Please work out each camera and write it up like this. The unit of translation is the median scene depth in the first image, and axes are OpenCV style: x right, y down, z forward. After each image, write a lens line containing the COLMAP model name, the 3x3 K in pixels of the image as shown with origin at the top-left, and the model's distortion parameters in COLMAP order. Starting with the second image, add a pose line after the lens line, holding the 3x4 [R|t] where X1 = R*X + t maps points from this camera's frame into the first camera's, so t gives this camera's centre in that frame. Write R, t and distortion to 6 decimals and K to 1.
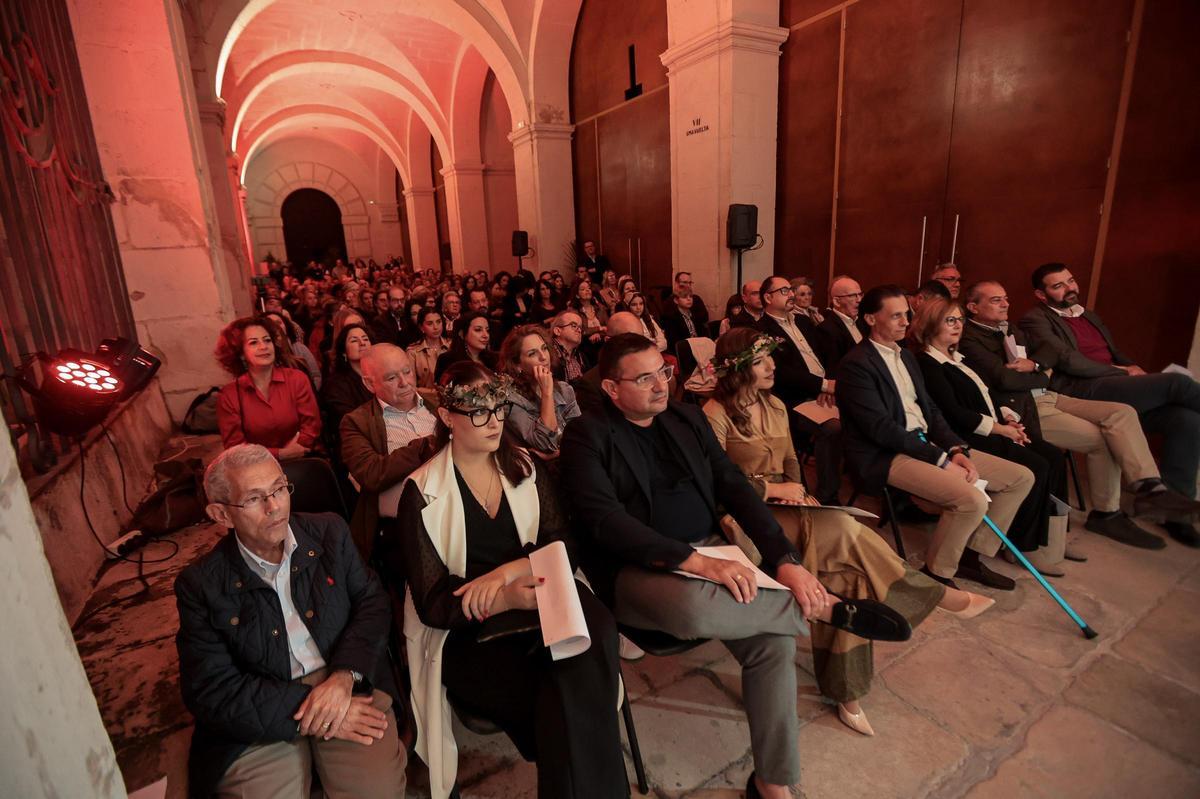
lens RADIAL K [[612.9, 0, 603.6], [0, 612.9, 400.0], [0, 0, 1]] dist [-0.033480, 0.025979]
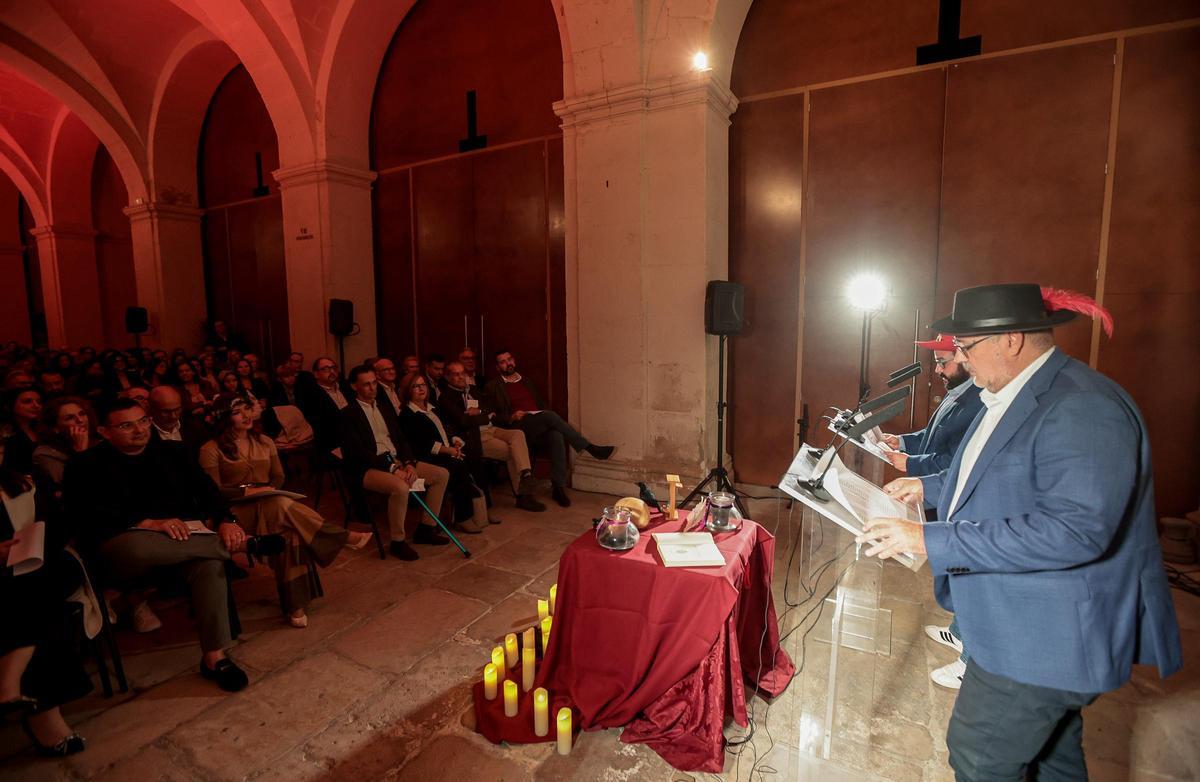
lens RADIAL K [[553.1, 0, 597.7], [0, 553.1, 381.3], [0, 0, 1]] dist [-0.019199, 0.001257]
pose [[0.852484, -0.016818, 0.522482, 0.085537], [0.095592, 0.987645, -0.124177, 0.035155], [-0.513938, 0.155804, 0.843559, -0.200381]]
